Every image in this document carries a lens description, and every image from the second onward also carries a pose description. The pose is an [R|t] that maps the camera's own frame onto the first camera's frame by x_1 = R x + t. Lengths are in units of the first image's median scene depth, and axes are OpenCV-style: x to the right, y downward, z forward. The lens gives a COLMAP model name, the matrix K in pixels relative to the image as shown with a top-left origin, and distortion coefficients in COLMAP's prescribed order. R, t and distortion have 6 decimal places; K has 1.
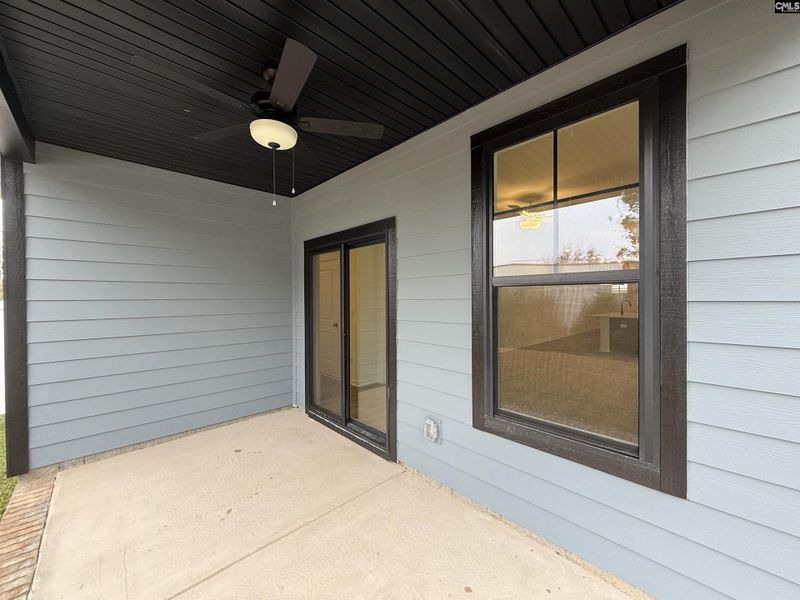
lens RADIAL K [[316.7, 0, 398.4], [0, 316.7, 300.7], [0, 0, 1]] dist [0.000475, -0.000189]
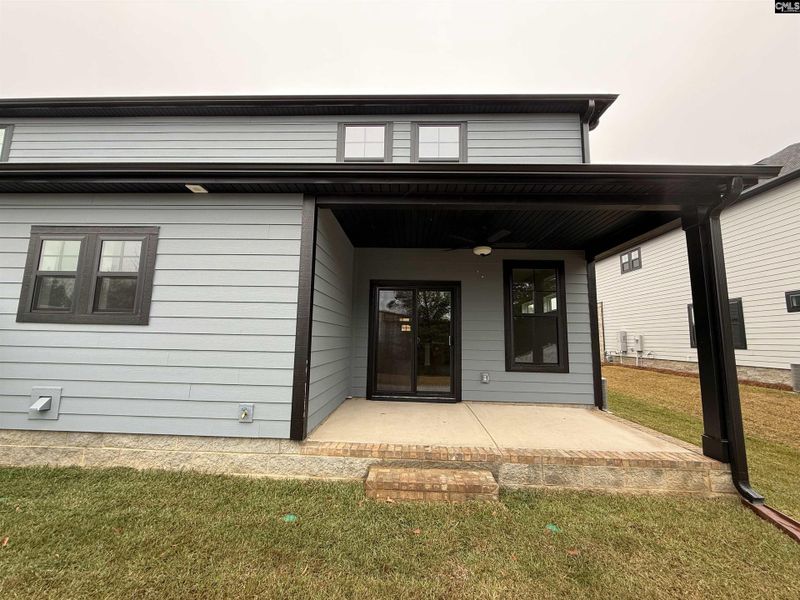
lens RADIAL K [[316.7, 0, 398.4], [0, 316.7, 300.7], [0, 0, 1]] dist [0.000475, -0.000189]
pose [[0.721151, 0.103693, 0.684974, -2.314897], [-0.017363, 0.991130, -0.131760, 0.199058], [-0.692561, 0.083126, 0.716554, -0.285772]]
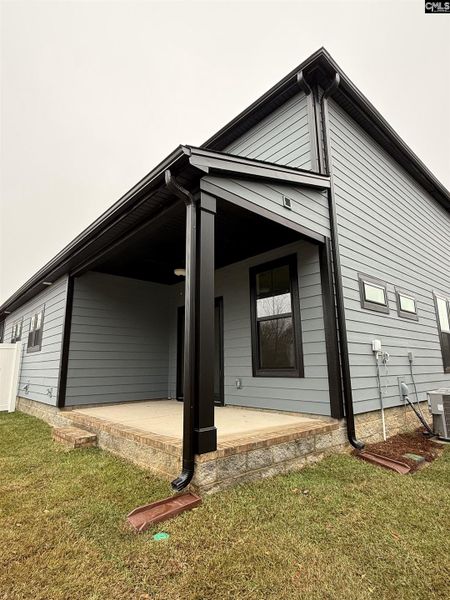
lens RADIAL K [[328.9, 0, 225.0], [0, 328.9, 300.0], [0, 0, 1]] dist [-0.000691, -0.000293]
pose [[0.998983, -0.016809, -0.041830, 0.145871], [0.007628, 0.977533, -0.210642, 0.373373], [0.044431, 0.210109, 0.976668, -1.835811]]
